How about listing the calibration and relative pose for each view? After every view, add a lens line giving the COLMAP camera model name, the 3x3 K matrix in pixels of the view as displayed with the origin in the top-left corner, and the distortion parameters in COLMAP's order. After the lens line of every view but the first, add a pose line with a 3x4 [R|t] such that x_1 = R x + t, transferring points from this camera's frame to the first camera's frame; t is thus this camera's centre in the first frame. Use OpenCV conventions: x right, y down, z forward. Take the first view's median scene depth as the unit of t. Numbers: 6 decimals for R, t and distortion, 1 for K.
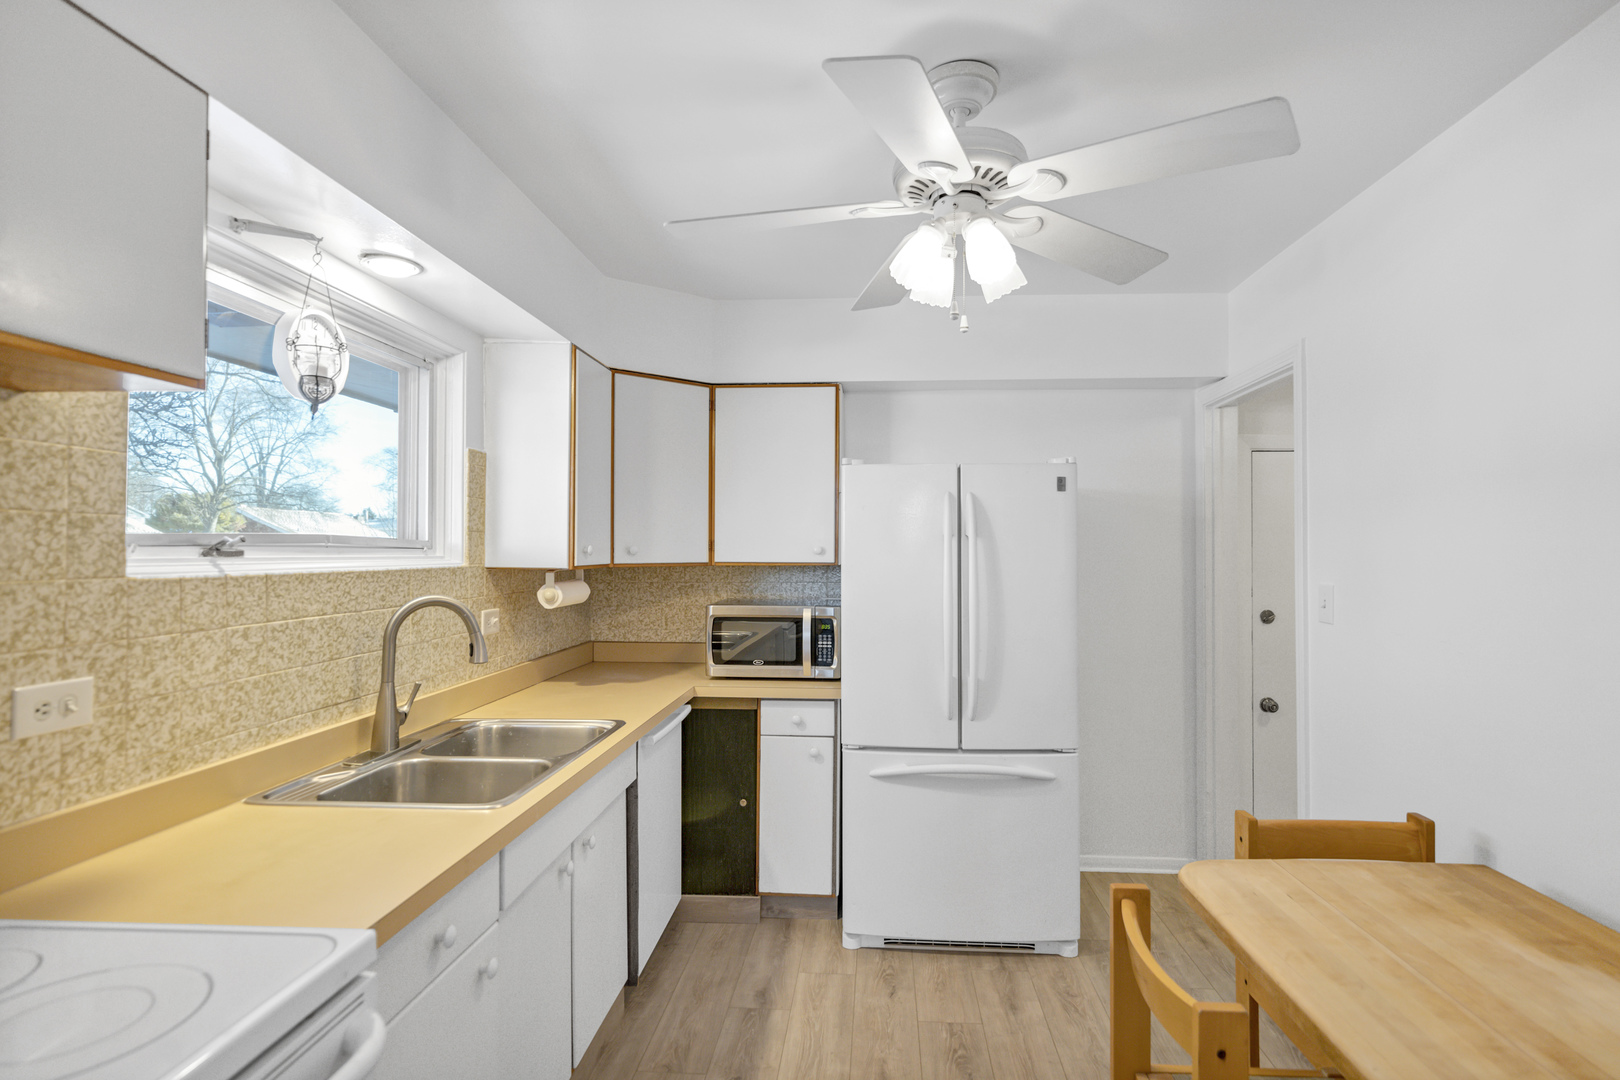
lens RADIAL K [[810.9, 0, 824.9], [0, 810.9, 546.7], [0, 0, 1]] dist [0.000038, -0.003243]
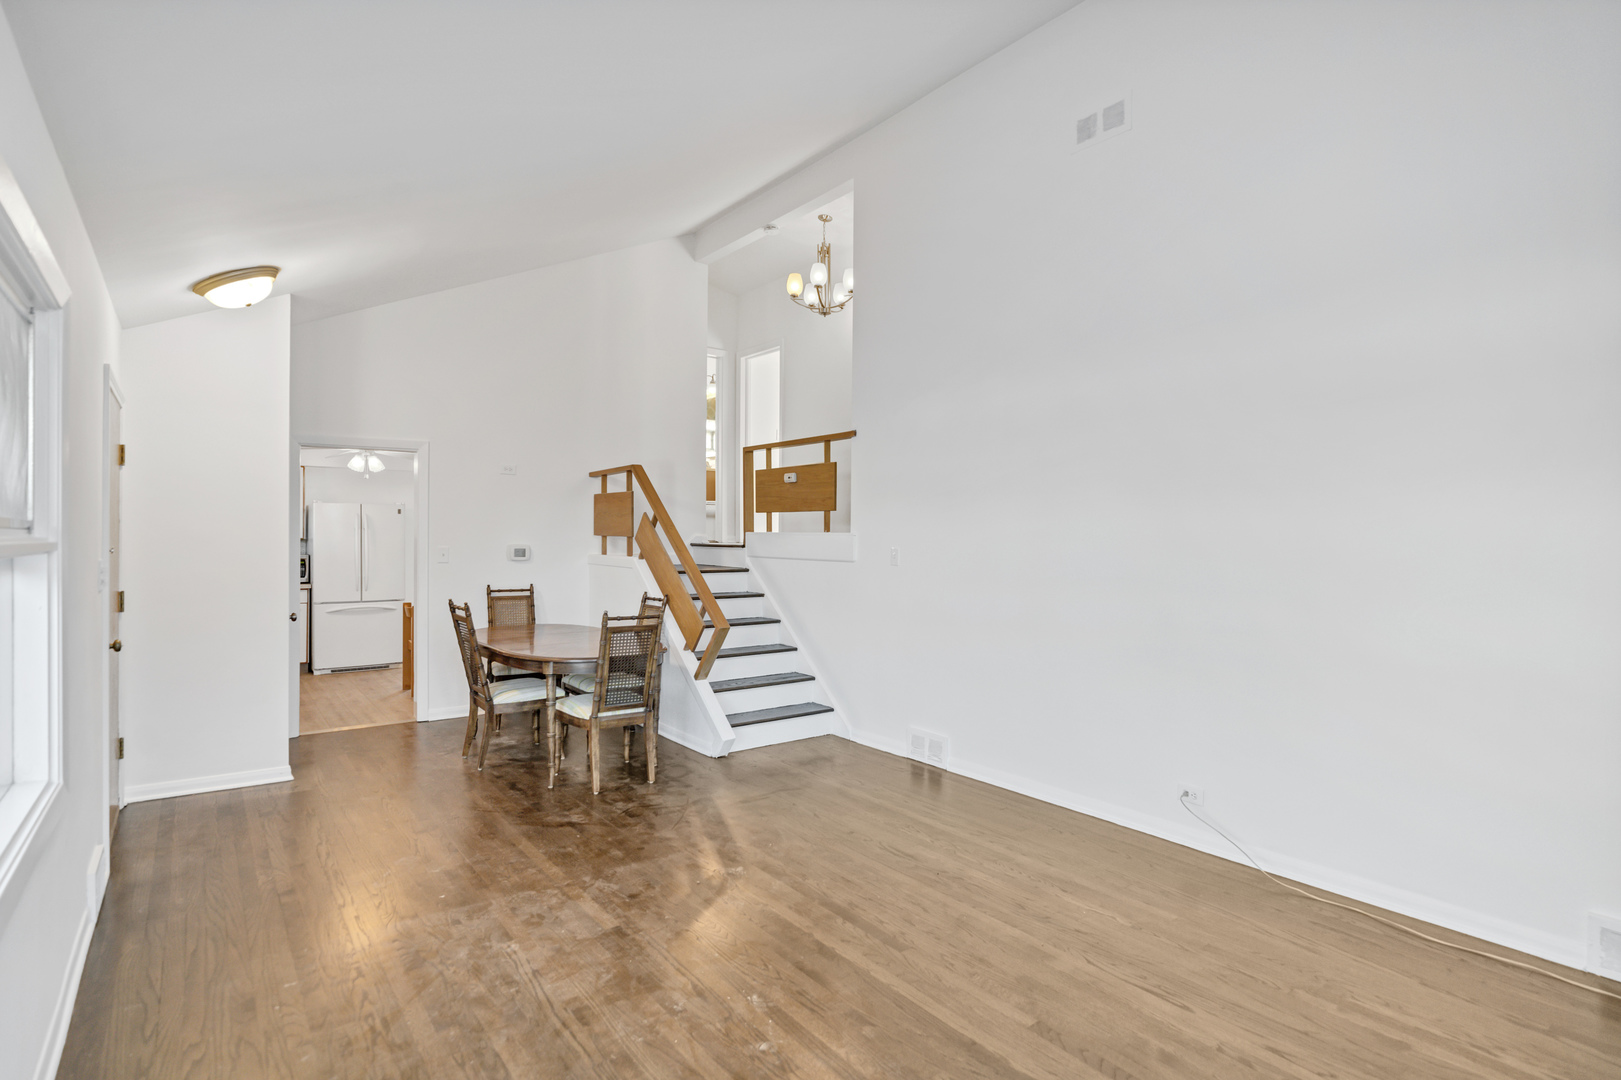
lens RADIAL K [[811.4, 0, 802.2], [0, 811.4, 542.9], [0, 0, 1]] dist [0.000038, -0.003243]
pose [[0.764269, -0.003301, 0.644889, -0.653083], [-0.009664, 0.999816, 0.016571, -0.032146], [-0.644825, -0.018897, 0.764096, -2.920874]]
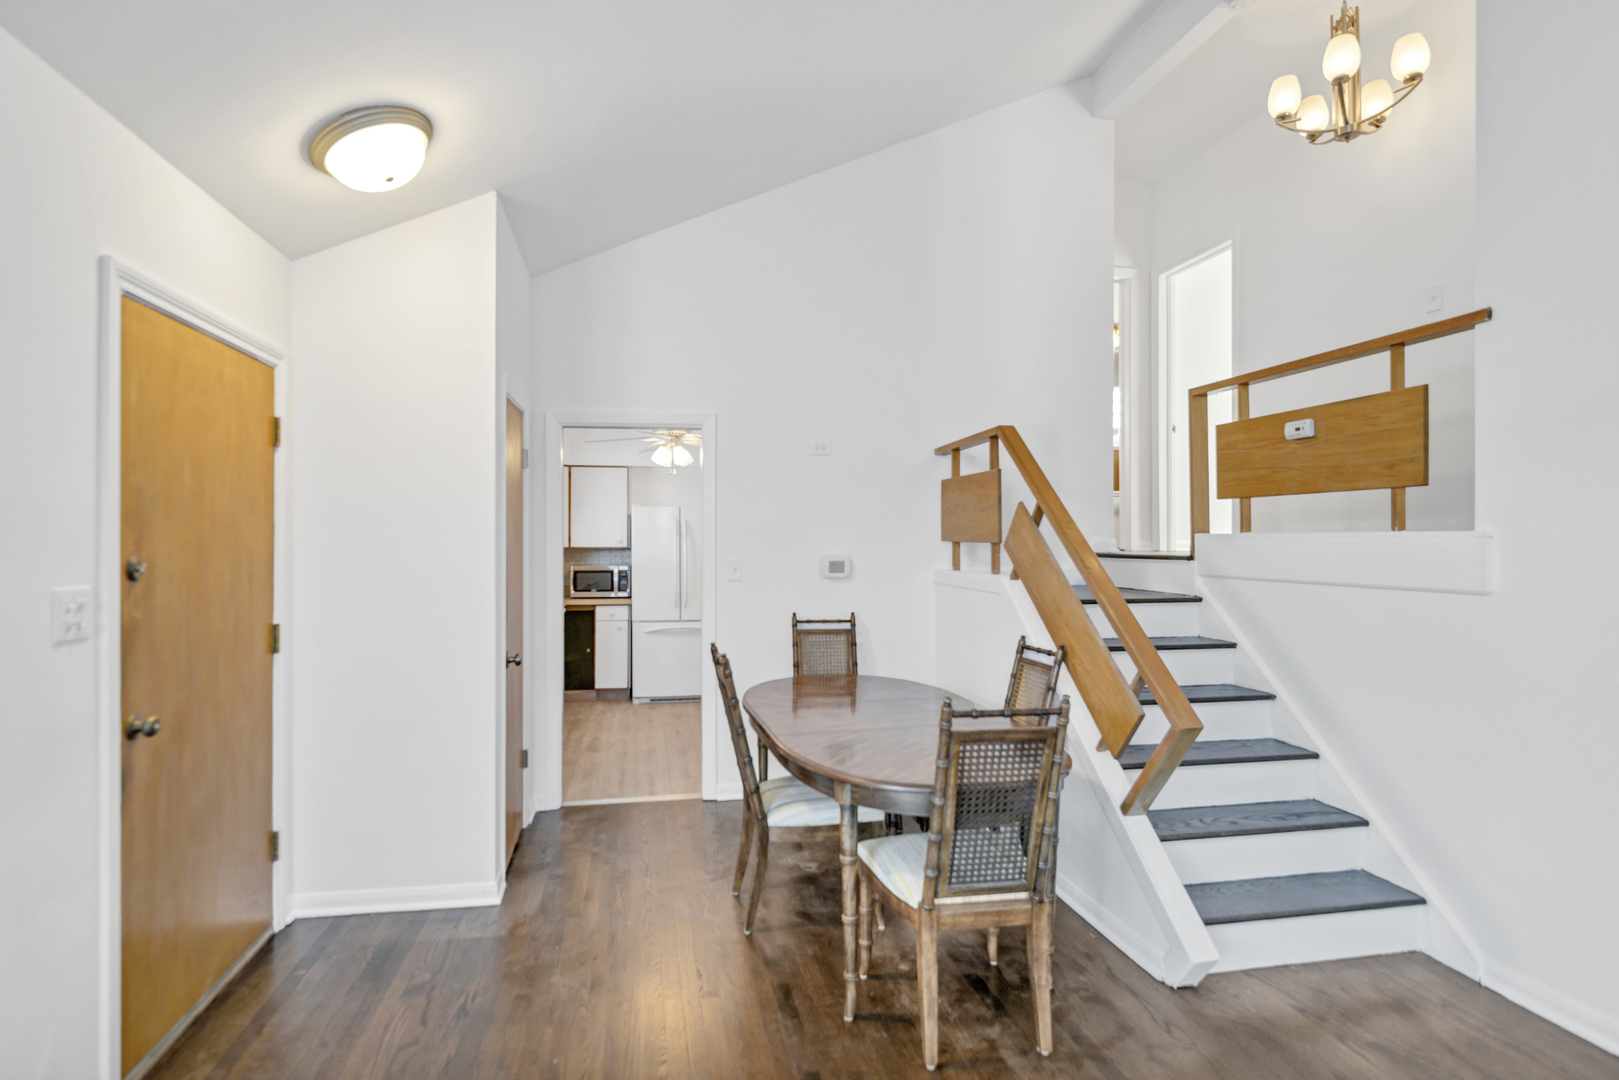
lens RADIAL K [[810.4, 0, 804.2], [0, 810.4, 537.0], [0, 0, 1]] dist [0.000038, -0.003243]
pose [[0.966039, -0.001923, 0.258389, -0.144691], [0.001288, 0.999996, 0.002624, -0.019058], [-0.258393, -0.002202, 0.966037, -1.964560]]
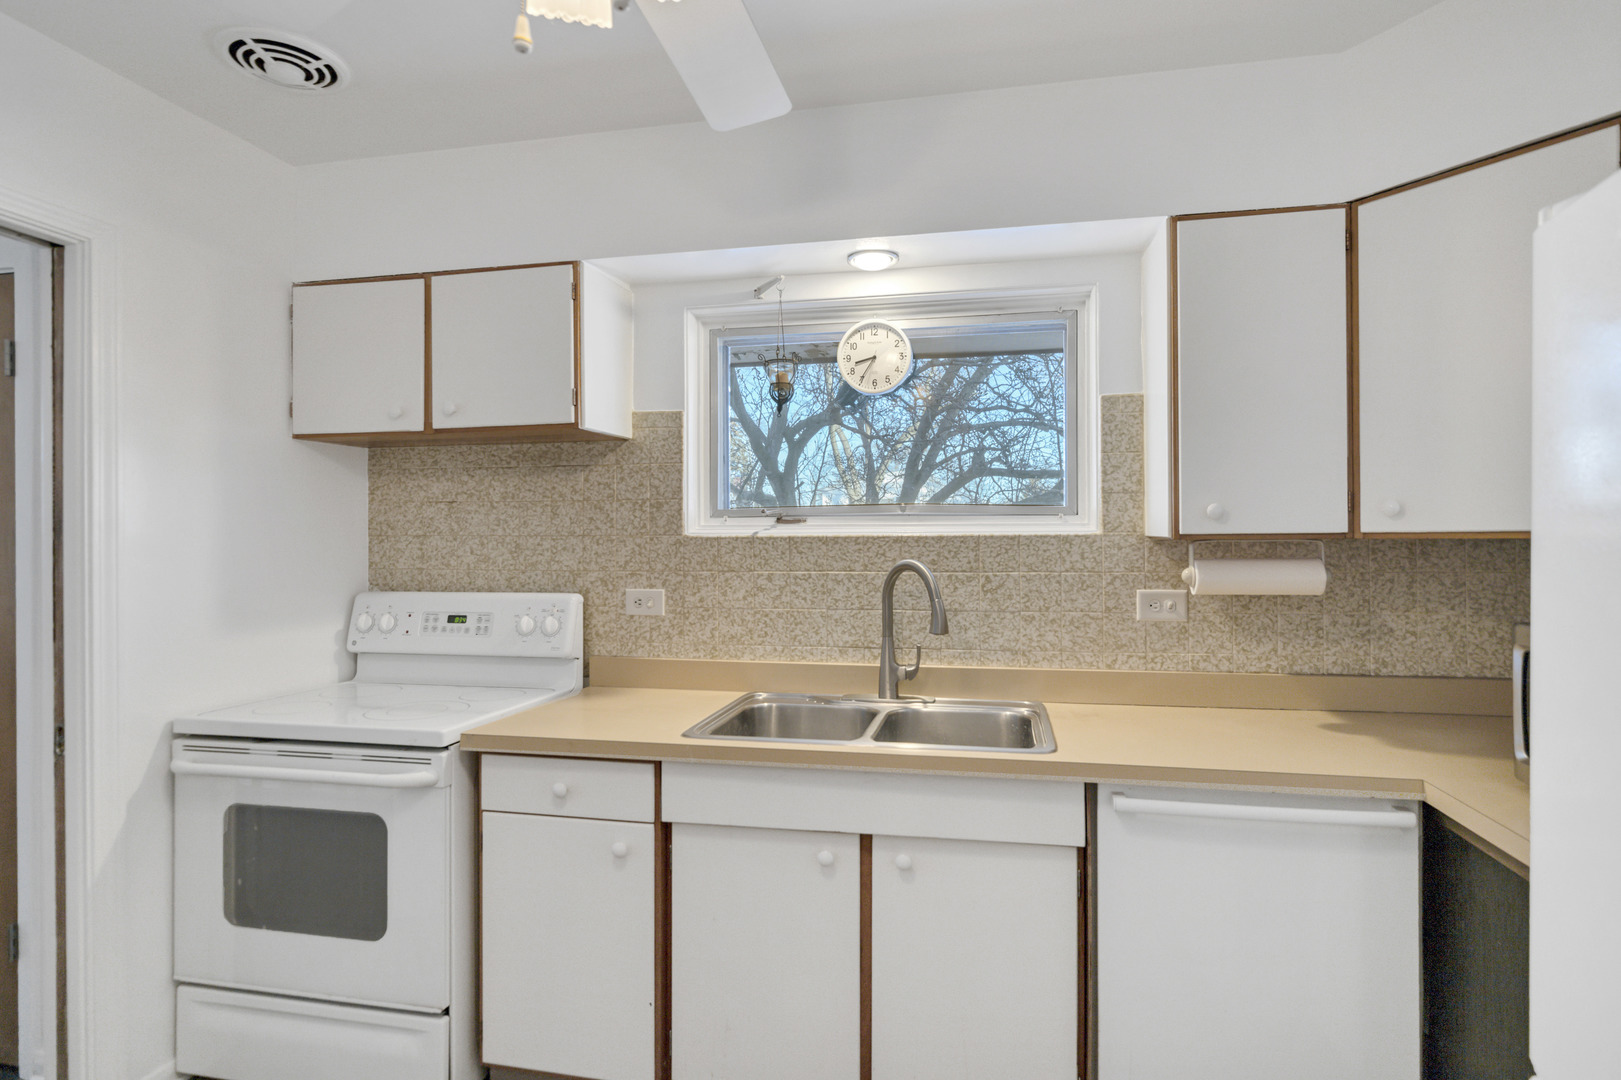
lens RADIAL K [[811.4, 0, 813.6], [0, 811.4, 532.0], [0, 0, 1]] dist [0.000038, -0.003243]
pose [[-0.130028, 0.005499, -0.991495, 0.637555], [0.011582, 0.999925, 0.004026, 0.021335], [0.991443, -0.010960, -0.130081, 1.177401]]
